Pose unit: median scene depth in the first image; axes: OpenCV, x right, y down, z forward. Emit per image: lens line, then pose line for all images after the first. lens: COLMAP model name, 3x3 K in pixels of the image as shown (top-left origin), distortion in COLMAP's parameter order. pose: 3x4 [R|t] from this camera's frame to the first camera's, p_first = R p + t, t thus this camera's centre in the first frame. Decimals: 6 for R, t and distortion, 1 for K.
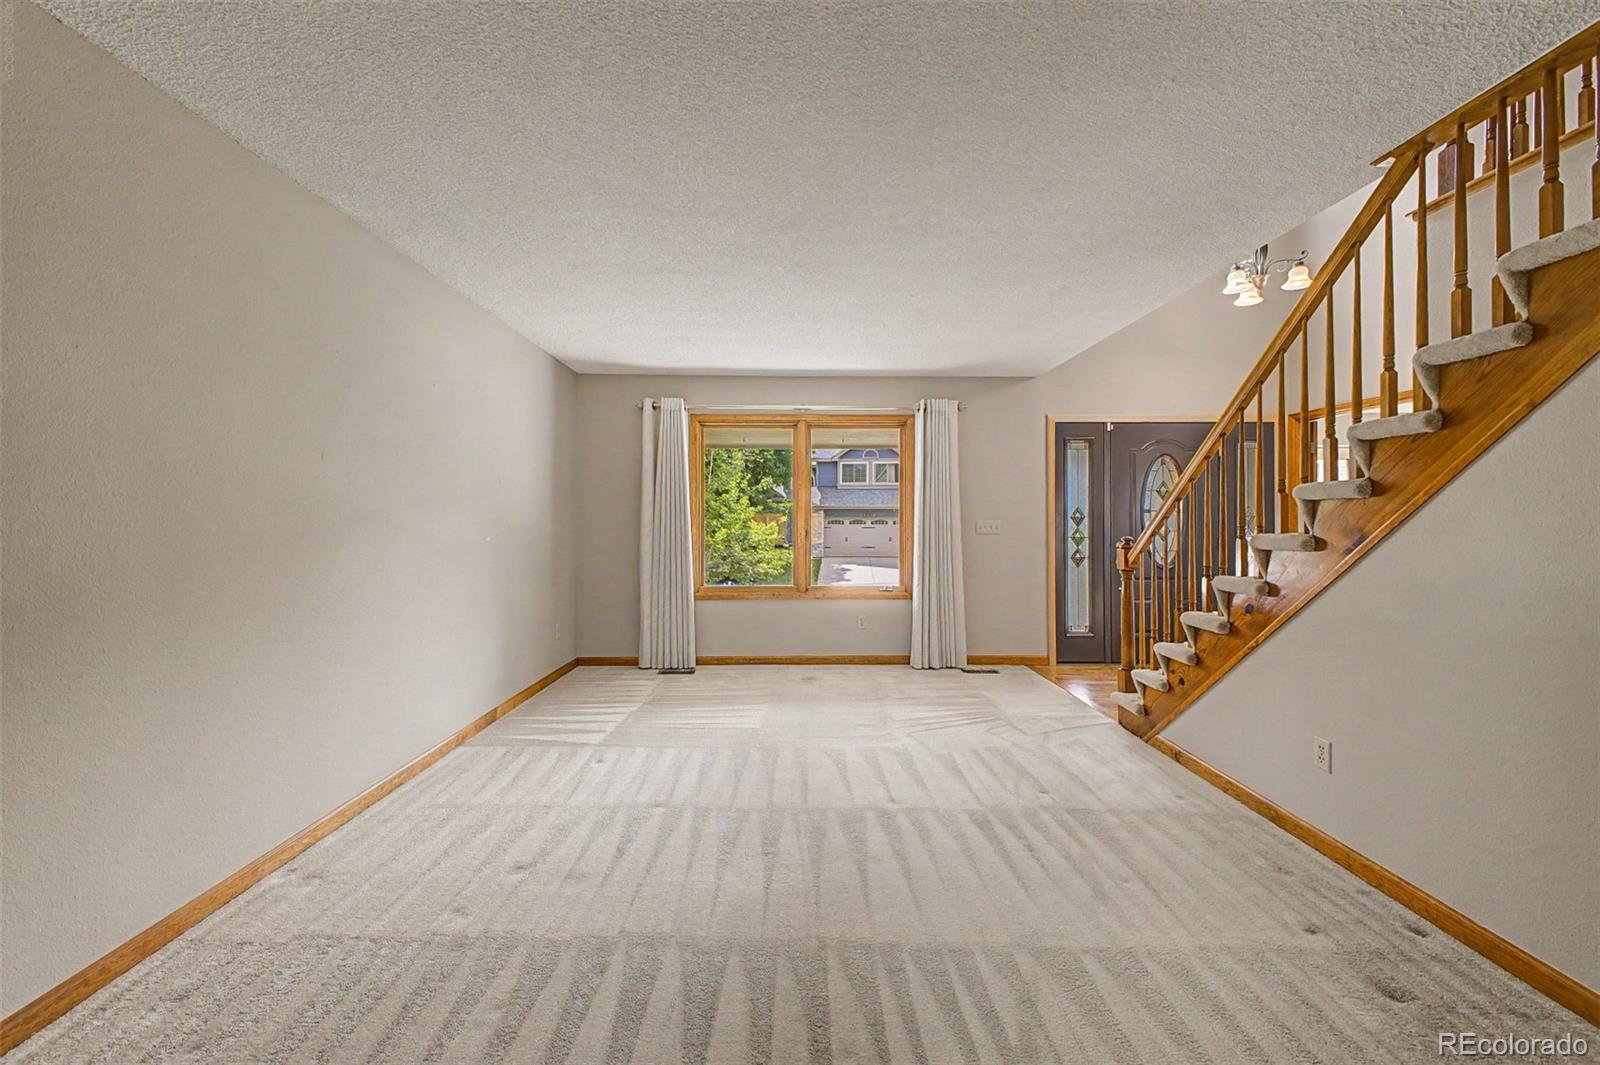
lens RADIAL K [[660.5, 0, 798.9], [0, 660.5, 517.5], [0, 0, 1]] dist [0.032179, -0.013070]
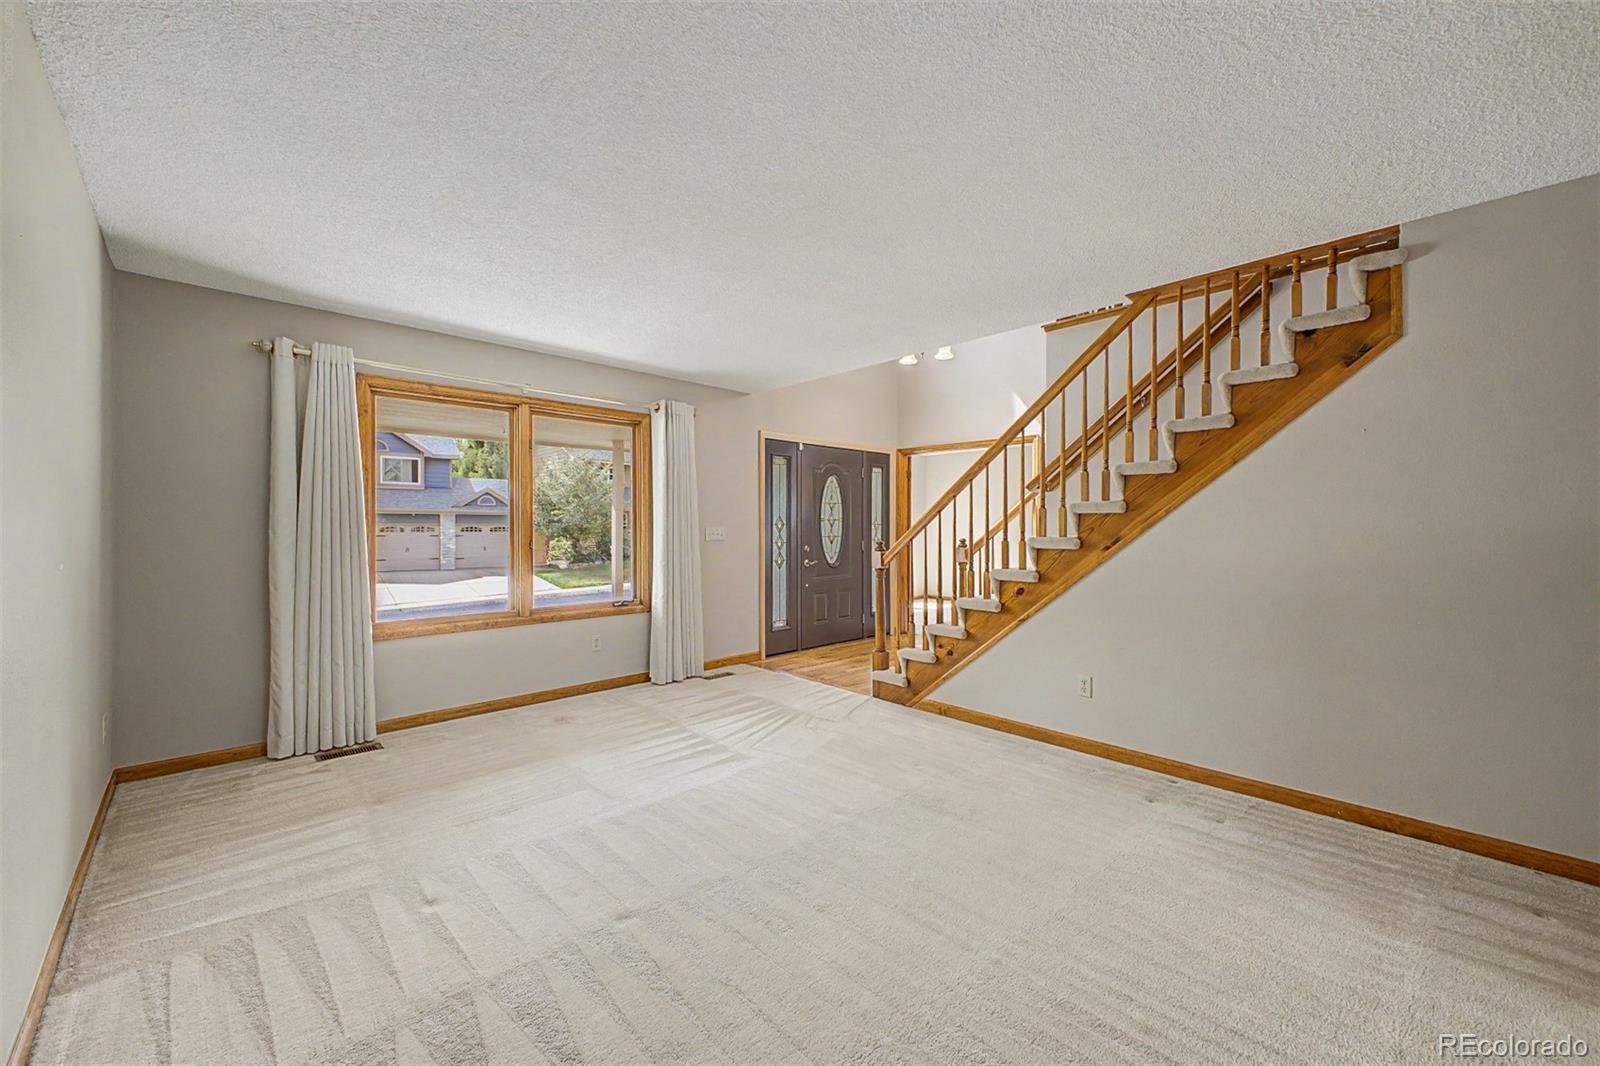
lens RADIAL K [[639.0, 0, 800.5], [0, 639.0, 529.1], [0, 0, 1]] dist [0.028004, -0.012076]
pose [[0.714829, -0.002789, 0.699294, -0.319969], [-0.002435, 0.999976, 0.006477, 0.000238], [-0.699295, -0.006332, 0.714805, 0.207055]]
